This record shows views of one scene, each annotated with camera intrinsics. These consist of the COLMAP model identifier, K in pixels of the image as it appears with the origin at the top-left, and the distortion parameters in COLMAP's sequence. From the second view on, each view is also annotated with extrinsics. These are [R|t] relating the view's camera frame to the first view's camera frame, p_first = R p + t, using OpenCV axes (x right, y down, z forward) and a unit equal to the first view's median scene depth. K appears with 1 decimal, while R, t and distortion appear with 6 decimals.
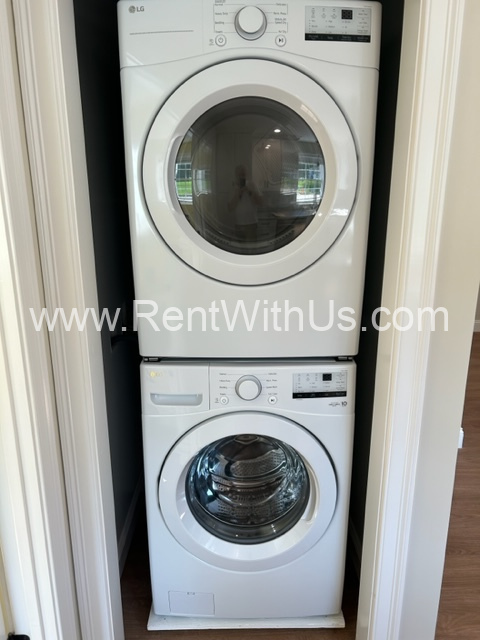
lens RADIAL K [[481.1, 0, 240.2], [0, 481.1, 318.0], [0, 0, 1]] dist [0.041663, -0.044470]
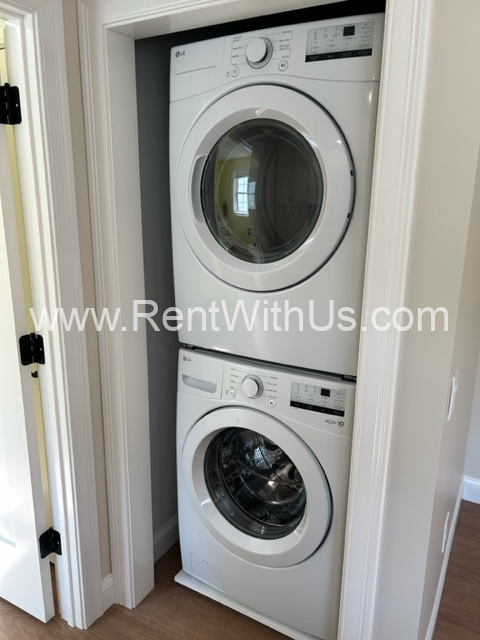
lens RADIAL K [[481.1, 0, 239.7], [0, 481.1, 321.8], [0, 0, 1]] dist [0.041663, -0.044470]
pose [[0.860216, 0.138648, -0.490720, 0.527008], [-0.147714, 0.988819, 0.020442, -0.016459], [0.488067, 0.054902, 0.871078, 0.044088]]
